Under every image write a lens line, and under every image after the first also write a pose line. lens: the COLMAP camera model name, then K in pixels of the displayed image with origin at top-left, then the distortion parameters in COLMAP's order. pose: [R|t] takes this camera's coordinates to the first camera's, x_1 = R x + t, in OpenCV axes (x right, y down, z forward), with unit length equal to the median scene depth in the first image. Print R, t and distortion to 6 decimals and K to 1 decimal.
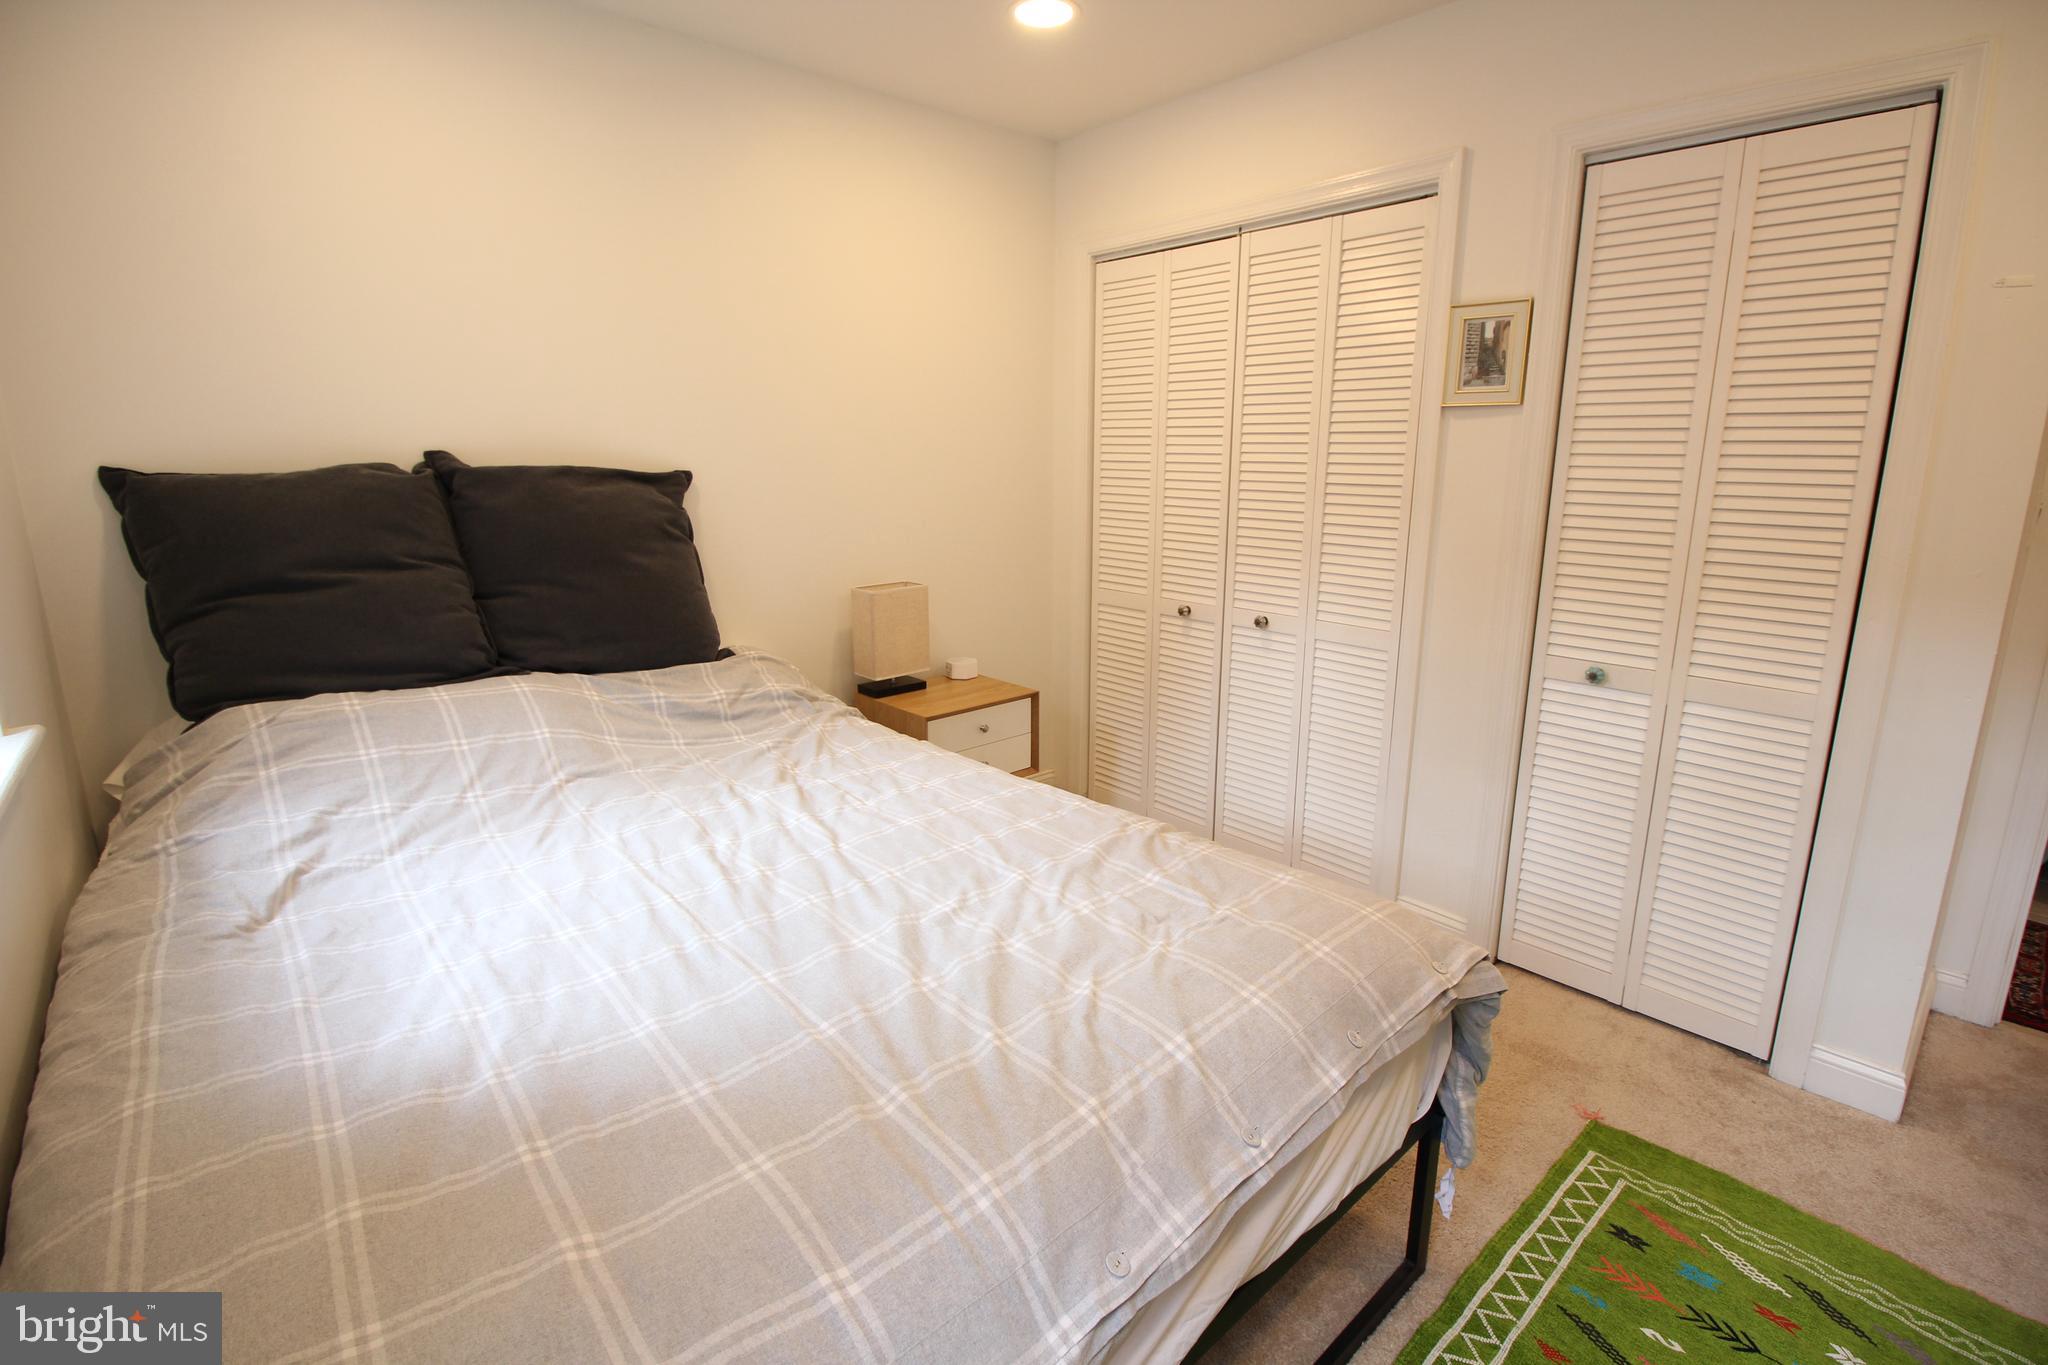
lens RADIAL K [[946.6, 0, 1029.7], [0, 946.6, 673.2], [0, 0, 1]] dist [-0.004008, -0.010239]
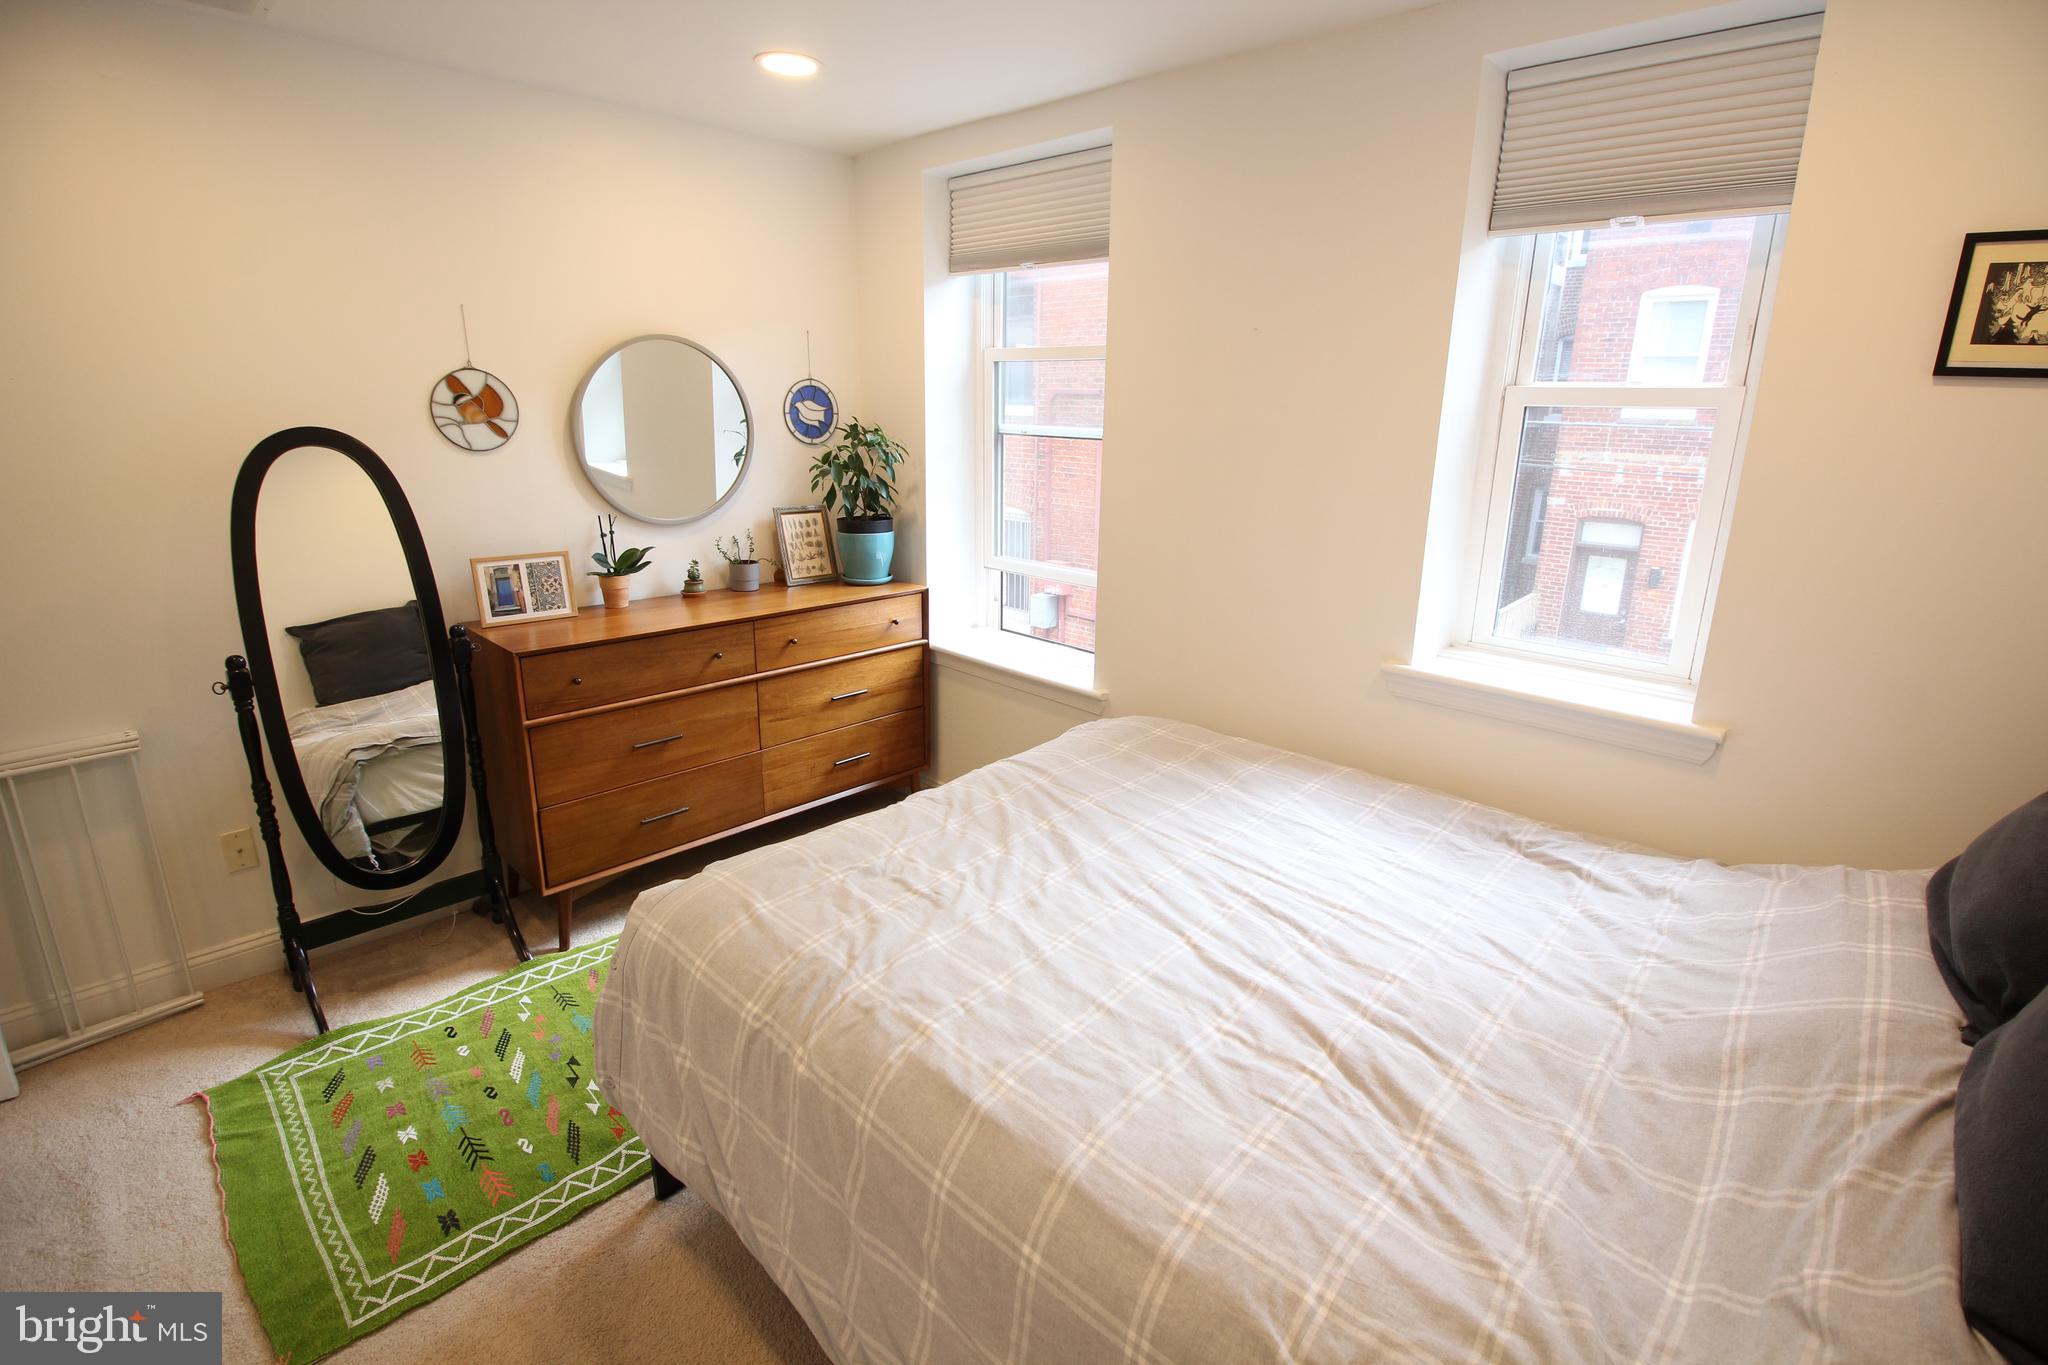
lens RADIAL K [[946.6, 0, 1030.6], [0, 946.6, 674.2], [0, 0, 1]] dist [-0.004008, -0.010239]
pose [[-0.996516, 0.004585, -0.083279, 0.045829], [-0.036557, 0.873457, 0.485527, -0.594490], [0.074967, 0.486880, -0.870246, 1.904831]]
